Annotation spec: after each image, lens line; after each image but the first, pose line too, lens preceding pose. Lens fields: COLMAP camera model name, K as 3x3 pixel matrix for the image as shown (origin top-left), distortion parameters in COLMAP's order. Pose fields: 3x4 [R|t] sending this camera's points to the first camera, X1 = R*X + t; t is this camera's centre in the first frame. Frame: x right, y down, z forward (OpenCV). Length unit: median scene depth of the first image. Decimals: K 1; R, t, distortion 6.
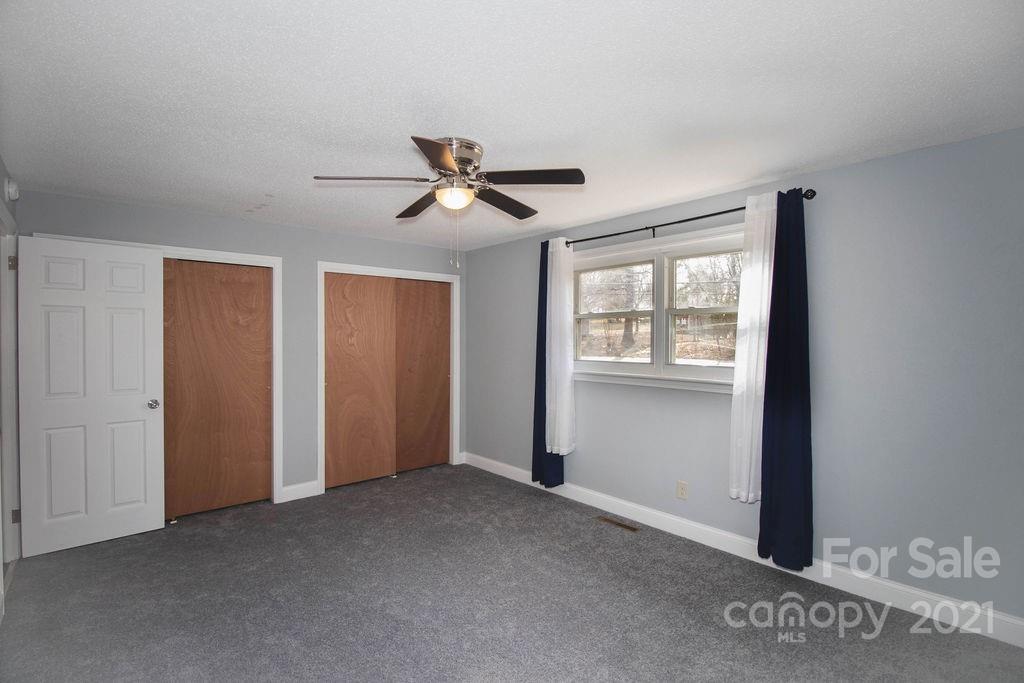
lens RADIAL K [[492.6, 0, 512.0], [0, 492.6, 341.5], [0, 0, 1]] dist [-0.001681, -0.017731]
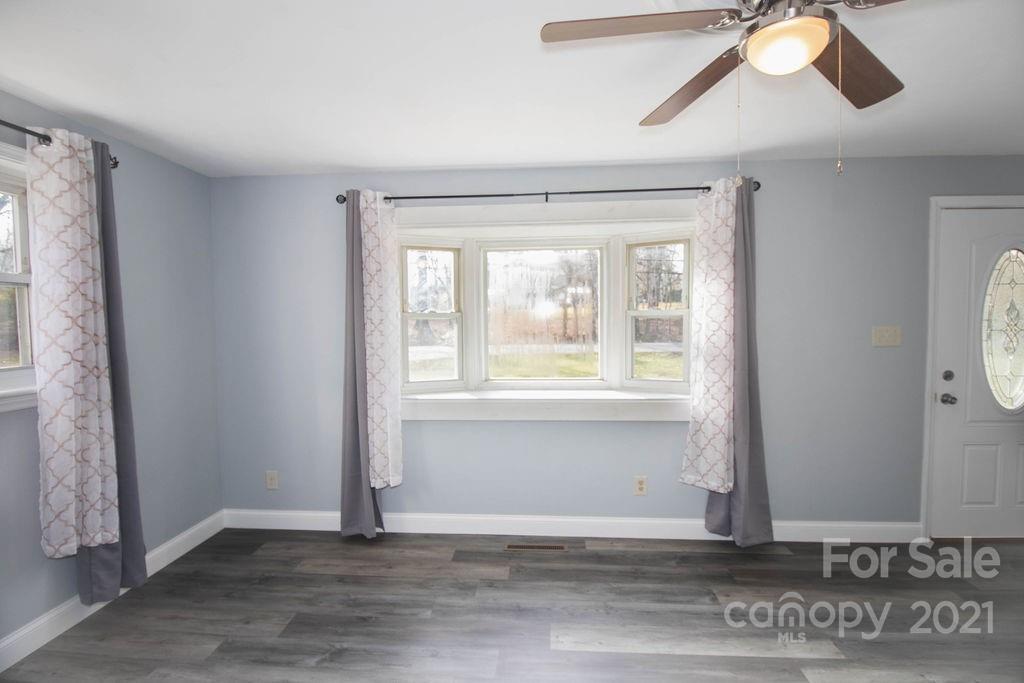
lens RADIAL K [[492.6, 0, 512.0], [0, 492.6, 341.5], [0, 0, 1]] dist [-0.001681, -0.017731]
pose [[0.715333, -0.045357, 0.697310, -0.284212], [0.024503, 0.998906, 0.039838, -0.007377], [-0.698354, -0.011411, 0.715661, 0.326803]]
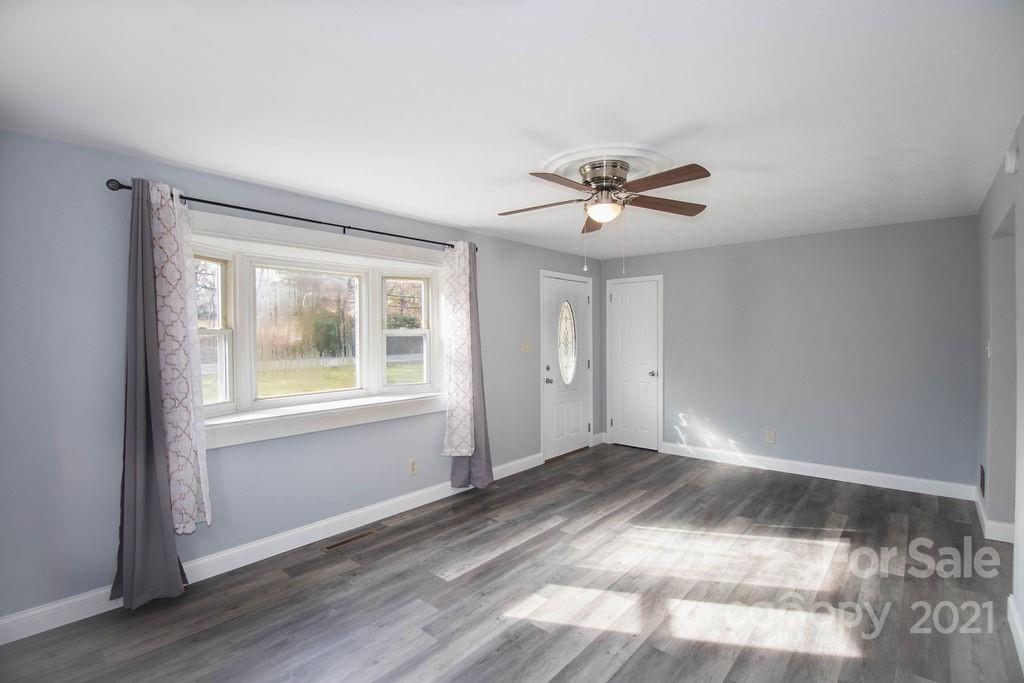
lens RADIAL K [[492.6, 0, 512.0], [0, 492.6, 341.5], [0, 0, 1]] dist [-0.001681, -0.017731]
pose [[-0.152409, -0.019811, 0.988119, -0.600698], [0.018394, 0.999569, 0.022878, -0.015739], [-0.988146, 0.021662, -0.151978, 0.669687]]
